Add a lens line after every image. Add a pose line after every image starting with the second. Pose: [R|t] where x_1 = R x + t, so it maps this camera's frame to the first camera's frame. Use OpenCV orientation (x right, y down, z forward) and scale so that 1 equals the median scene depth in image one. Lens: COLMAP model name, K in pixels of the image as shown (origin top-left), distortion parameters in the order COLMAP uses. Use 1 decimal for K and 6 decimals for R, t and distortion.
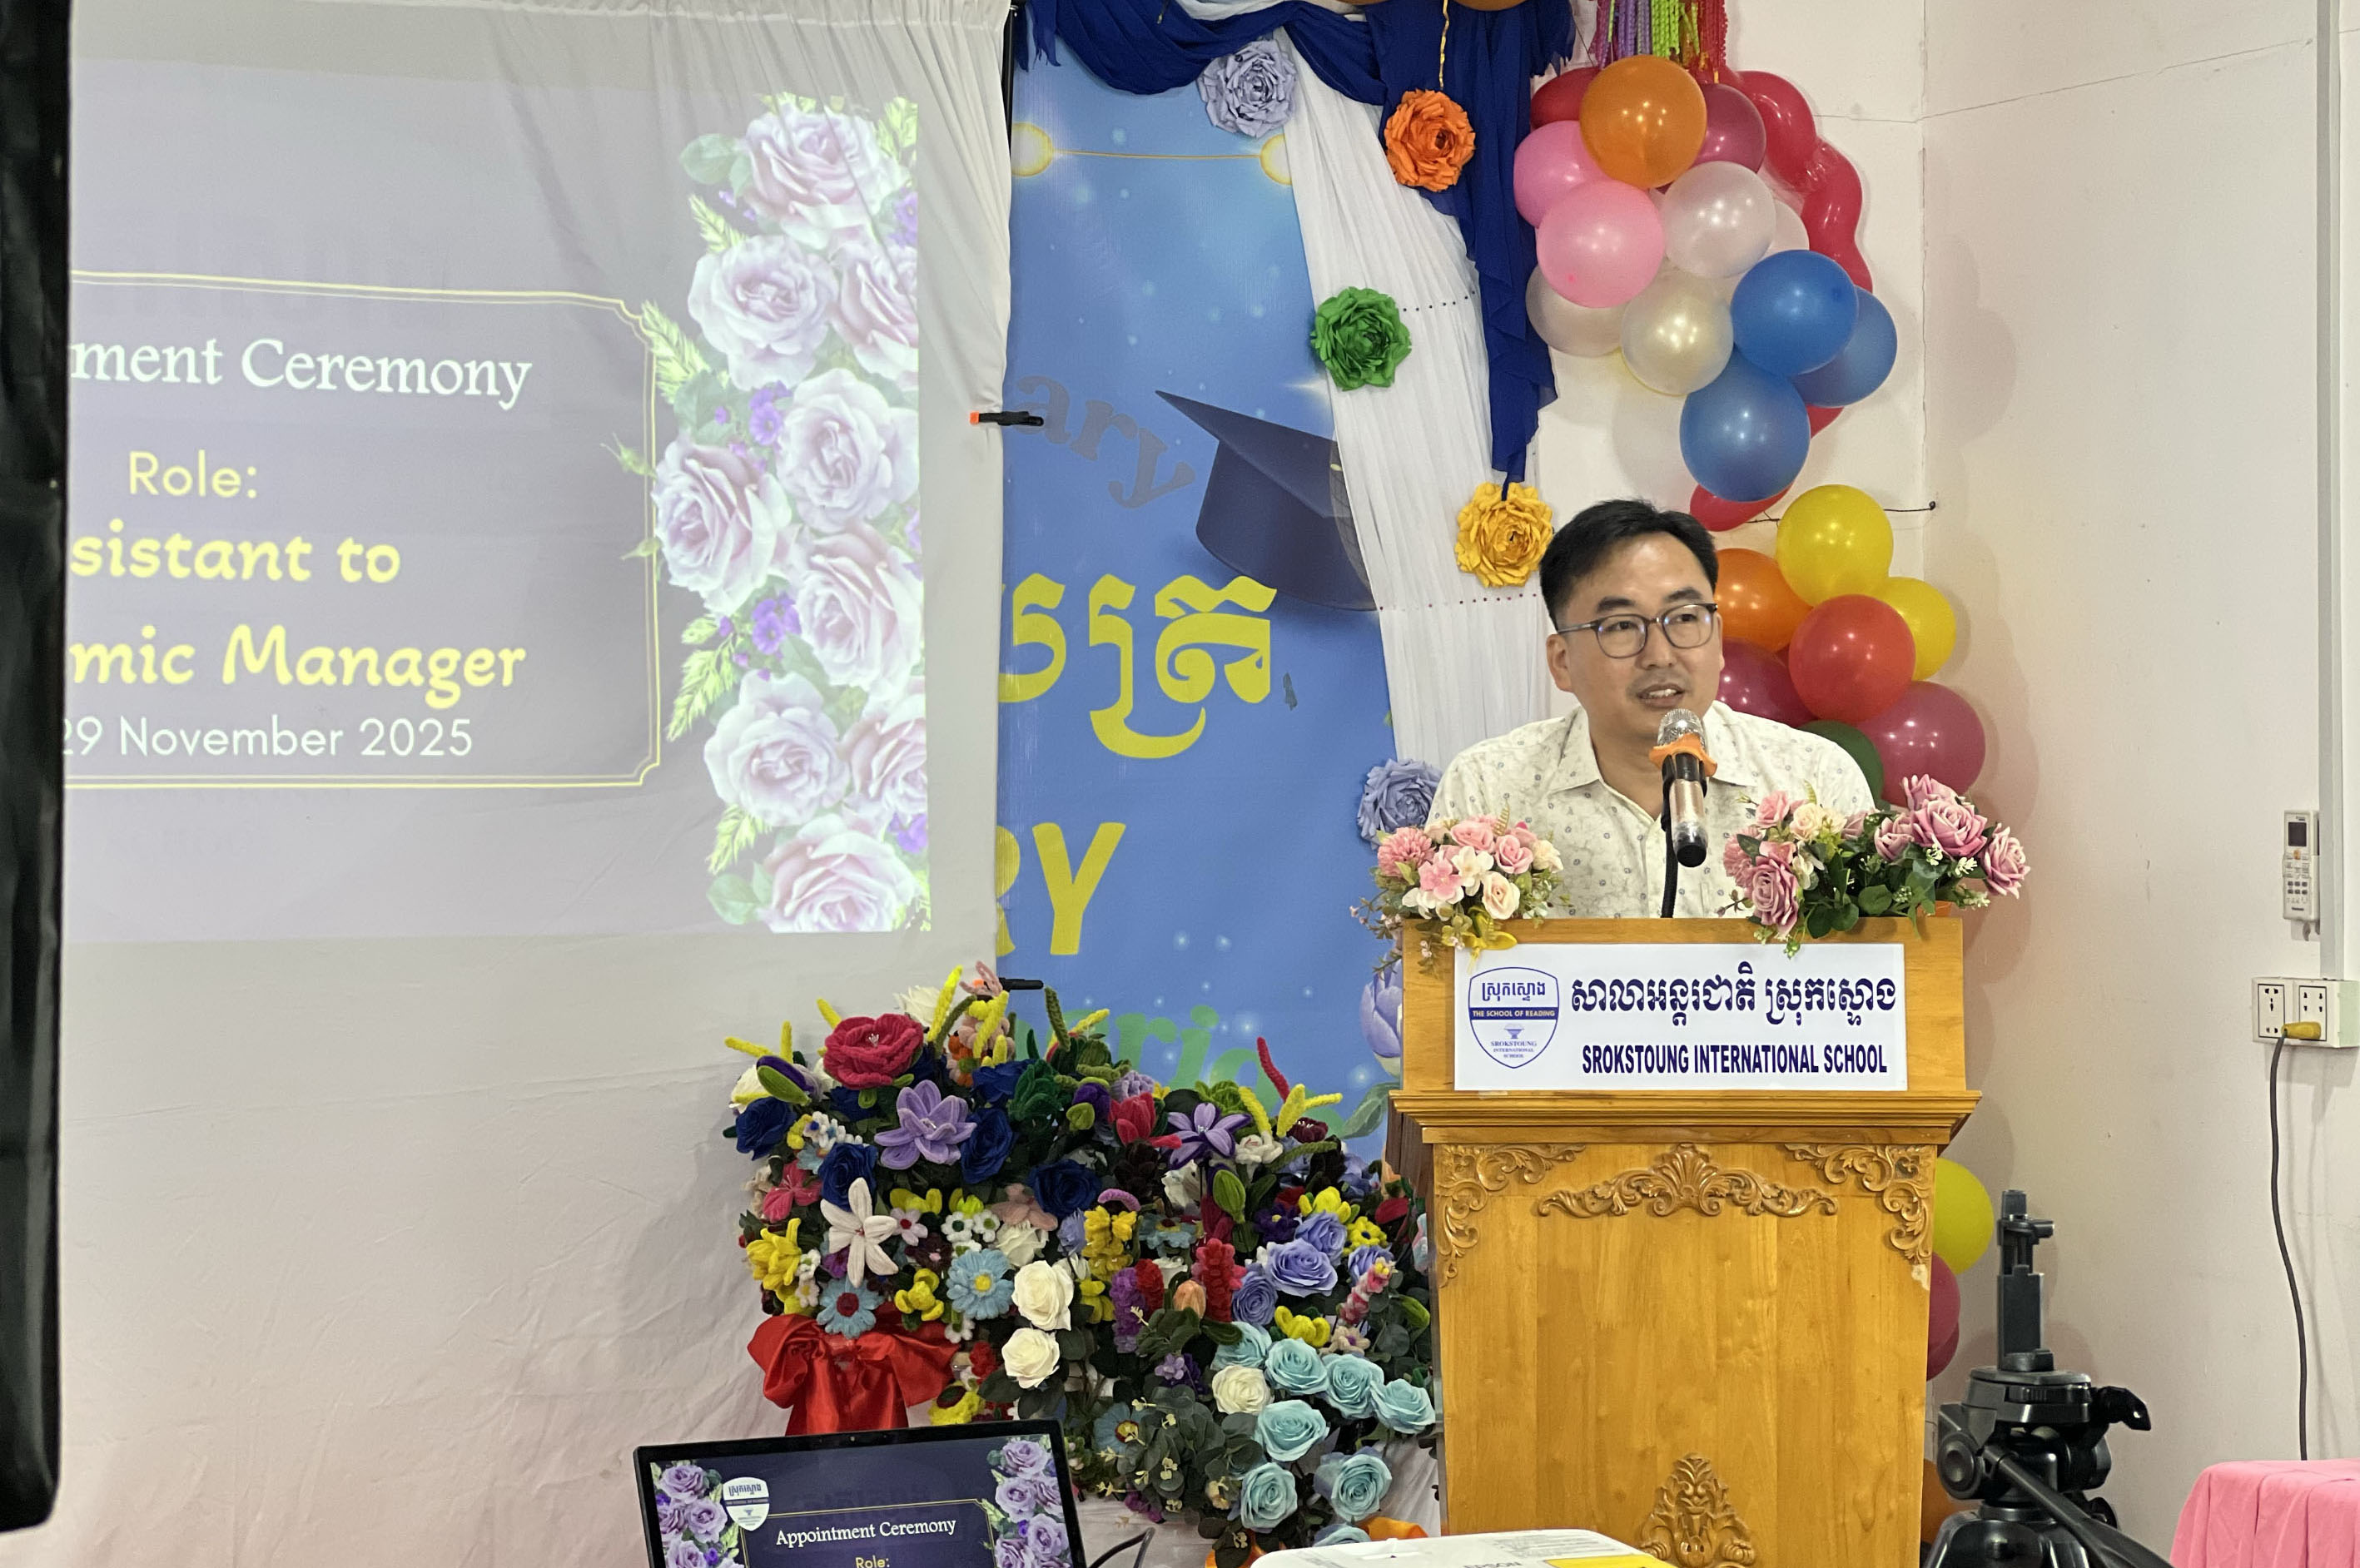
lens RADIAL K [[5255.0, 0, 1170.9], [0, 5255.0, 740.2], [0, 0, 1]] dist [-0.338626, 10.004661]
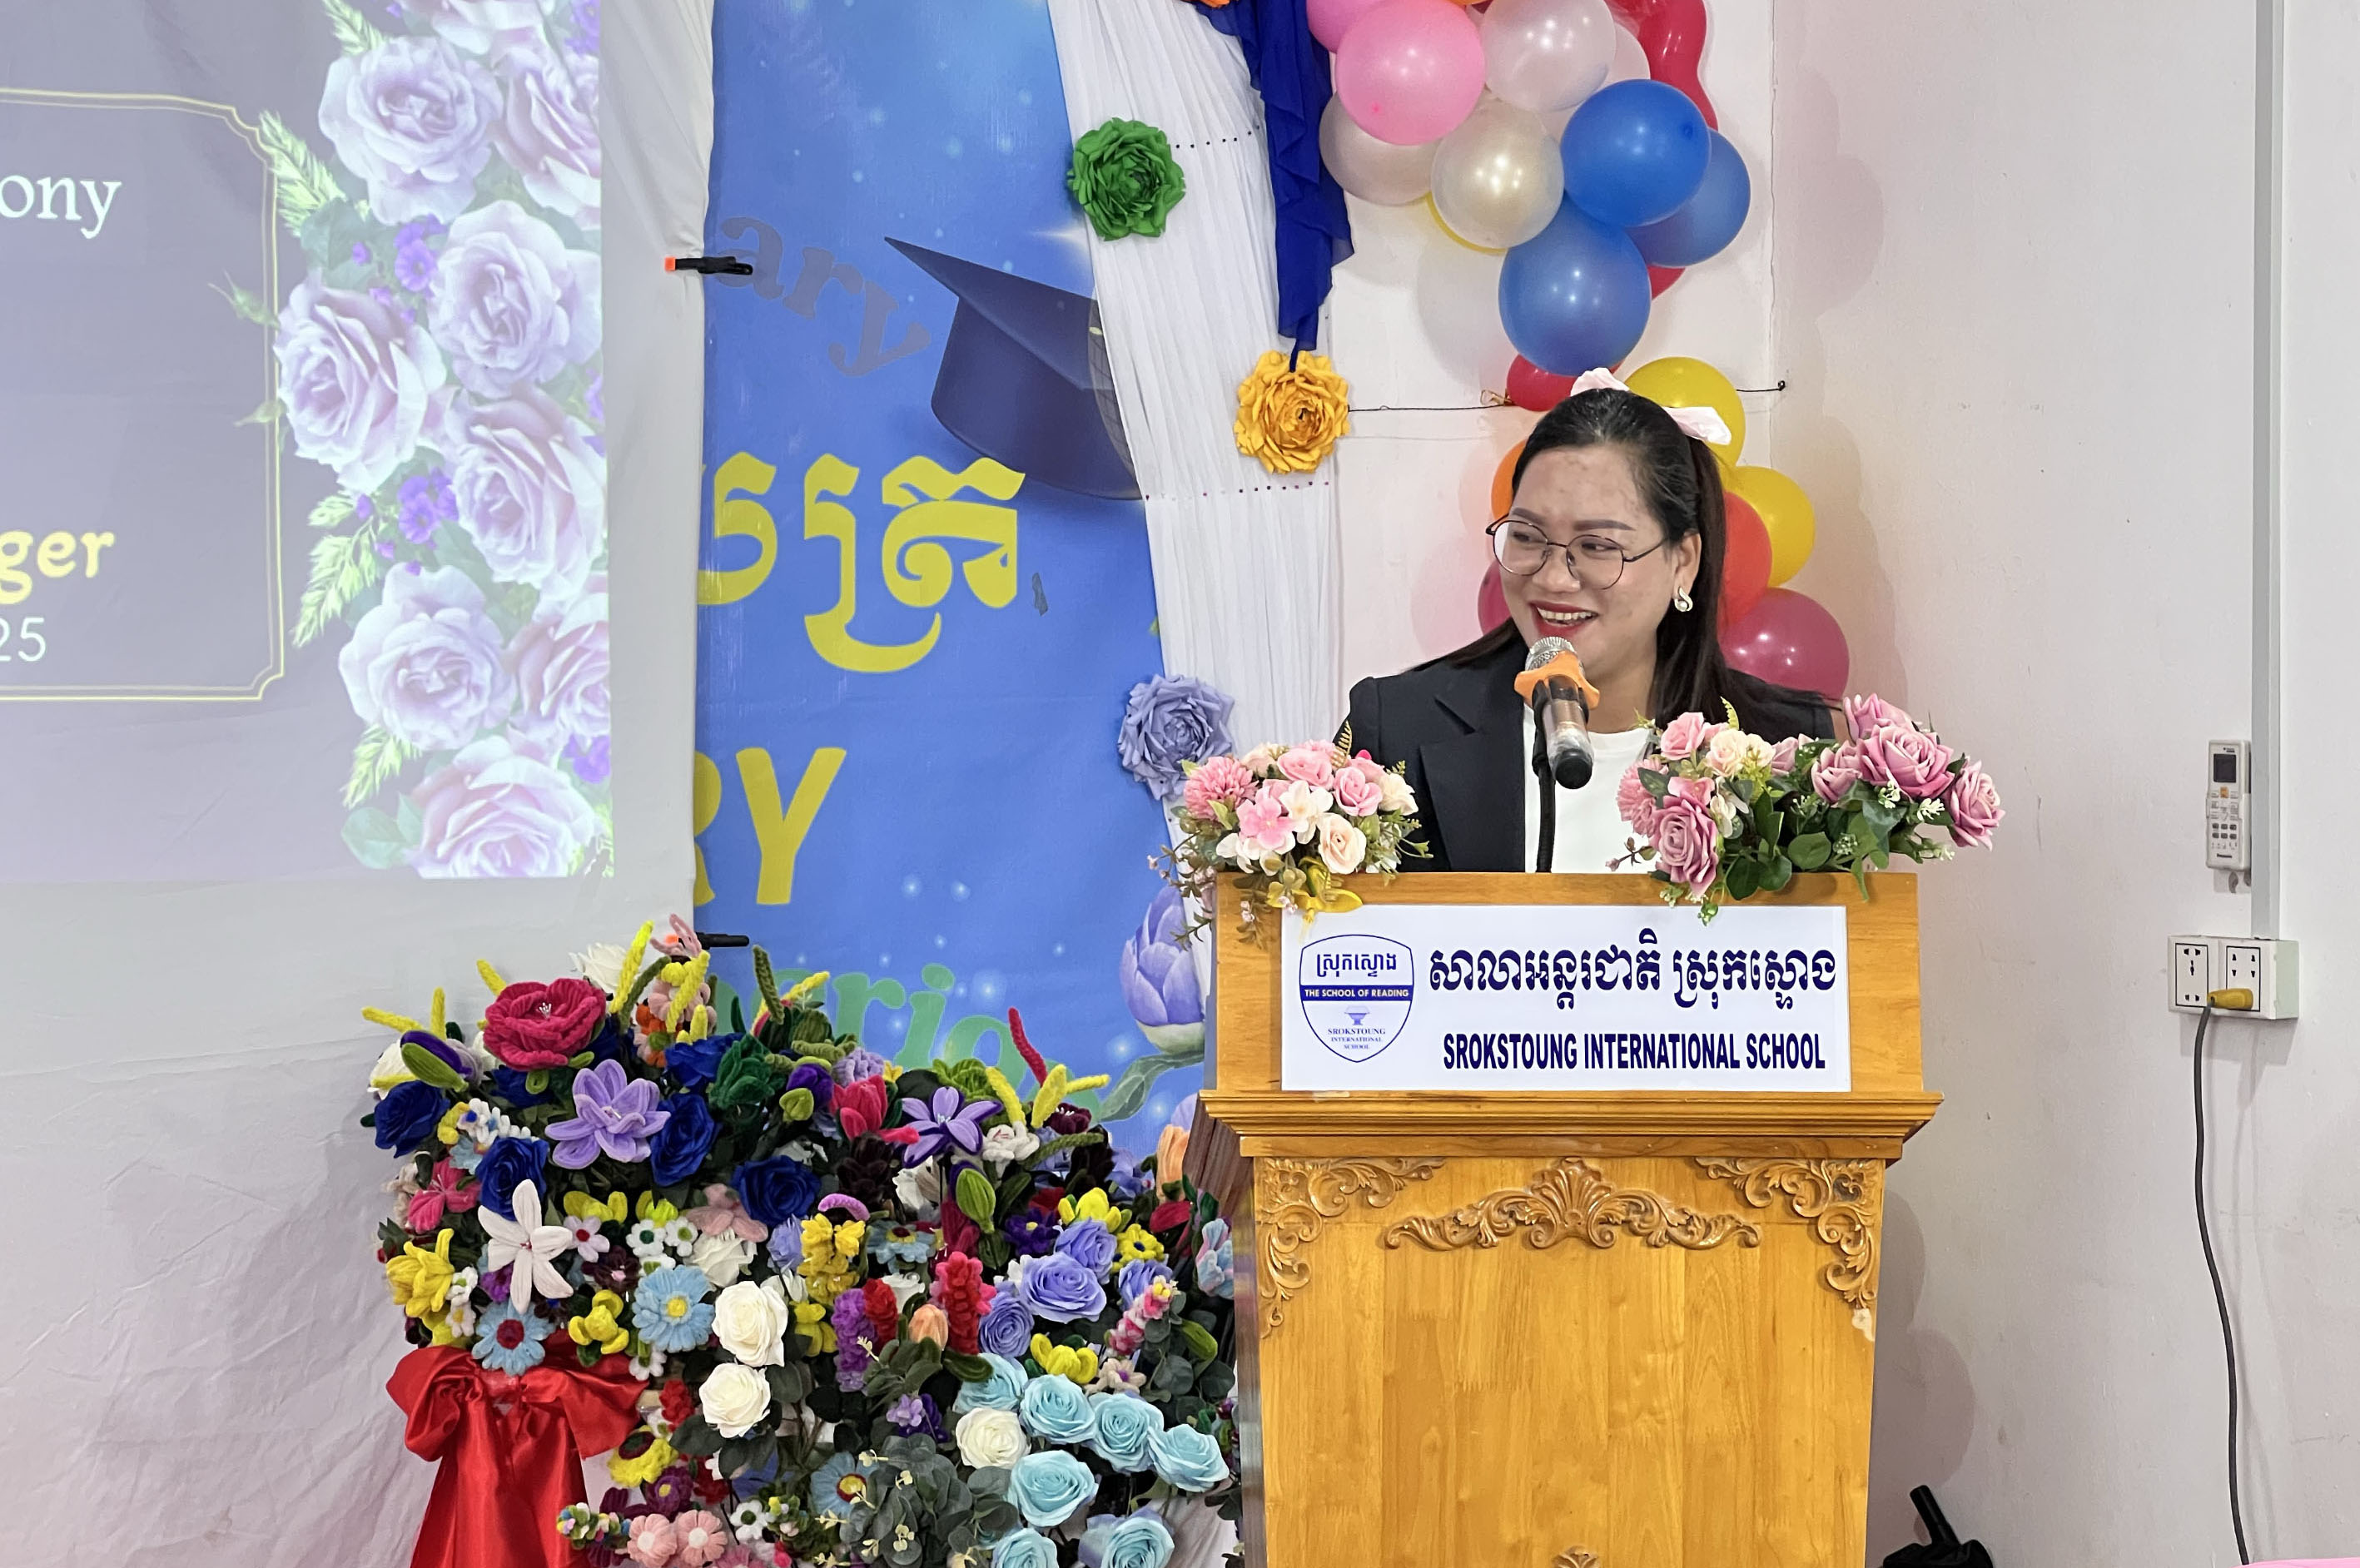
lens RADIAL K [[5255.0, 0, 1170.9], [0, 5255.0, 740.2], [0, 0, 1]] dist [-0.338626, 10.004661]
pose [[0.998124, 0.005067, 0.061012, -0.009055], [-0.005941, 0.999882, 0.014148, 0.002453], [-0.060933, -0.014484, 0.998037, 0.175025]]
